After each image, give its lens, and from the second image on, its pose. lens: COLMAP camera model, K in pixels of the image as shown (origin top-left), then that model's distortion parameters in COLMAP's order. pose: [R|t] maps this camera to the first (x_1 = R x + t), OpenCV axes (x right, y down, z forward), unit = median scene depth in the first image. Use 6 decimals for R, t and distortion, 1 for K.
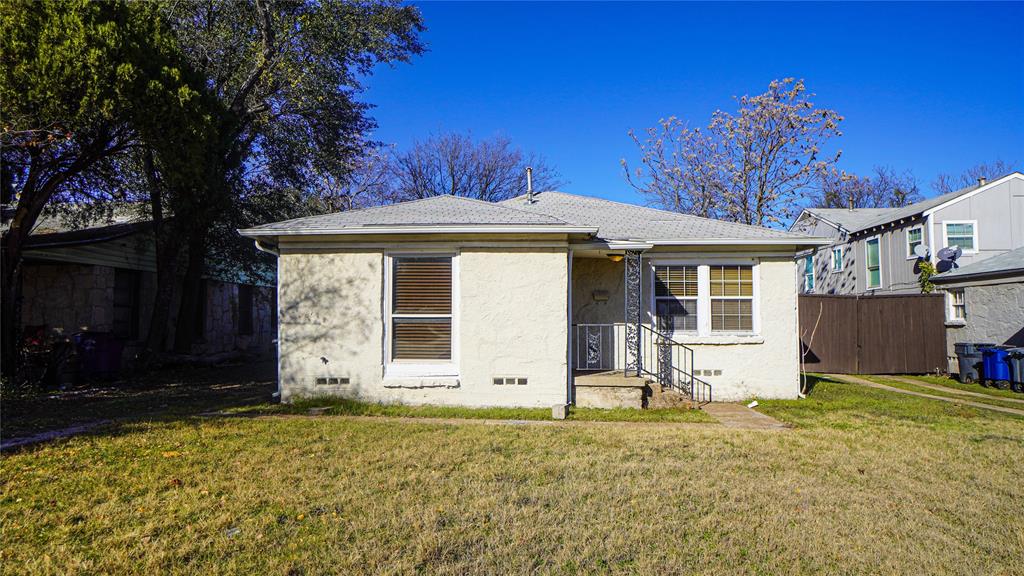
lens RADIAL K [[626.8, 0, 515.1], [0, 626.8, 291.1], [0, 0, 1]] dist [-0.007030, 0.001785]
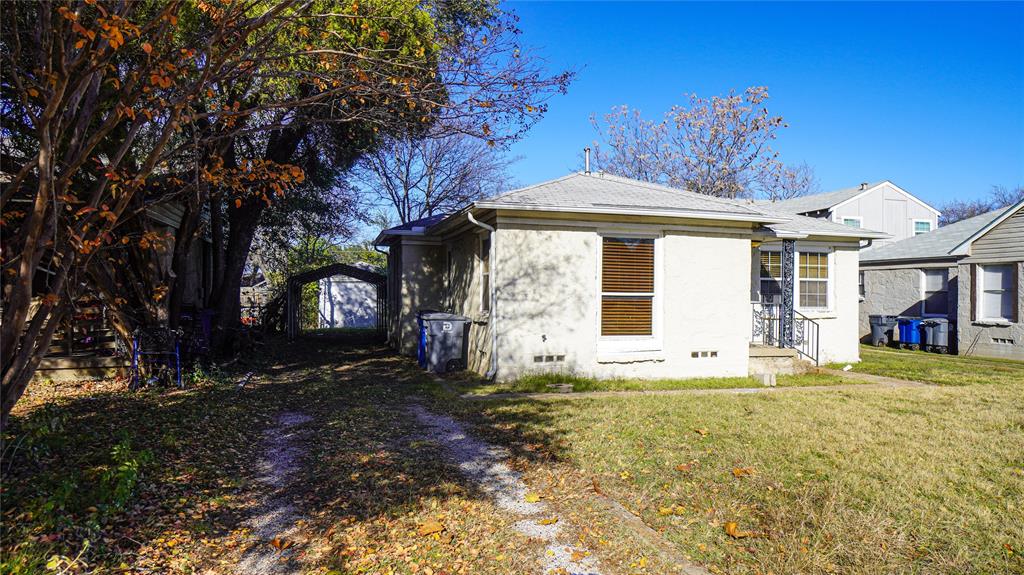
lens RADIAL K [[626.8, 0, 517.9], [0, 626.8, 283.1], [0, 0, 1]] dist [-0.007030, 0.001785]
pose [[0.939744, 0.015343, 0.341534, -0.677773], [-0.029340, 0.998926, 0.035855, -0.010585], [-0.340617, -0.043715, 0.939185, 0.082912]]
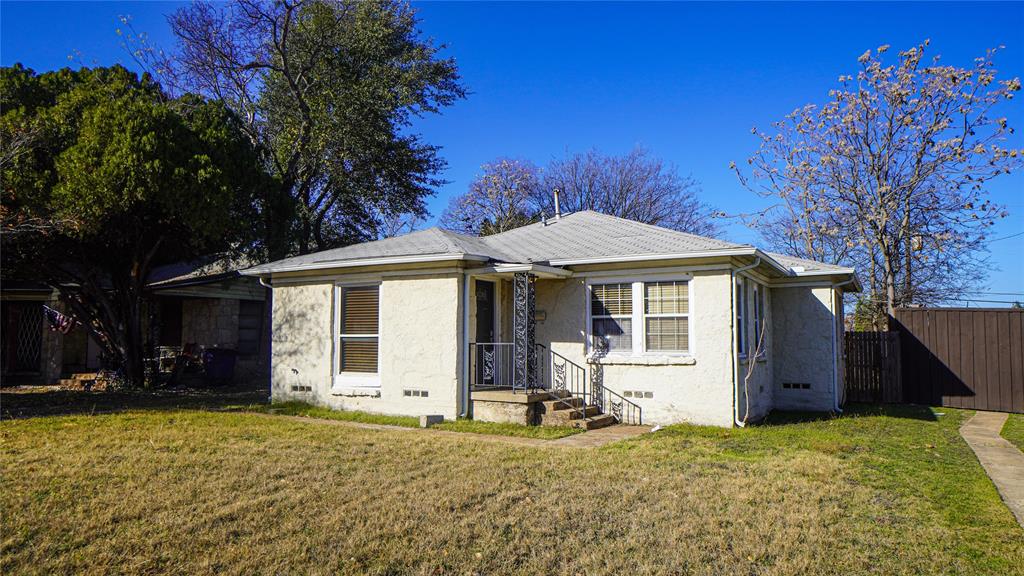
lens RADIAL K [[670.8, 0, 509.3], [0, 670.8, 290.3], [0, 0, 1]] dist [-0.002394, 0.001314]
pose [[0.893221, -0.032595, -0.448434, 0.674416], [0.019134, 0.999221, -0.034517, 0.003576], [0.449210, 0.022251, 0.893149, -0.005652]]
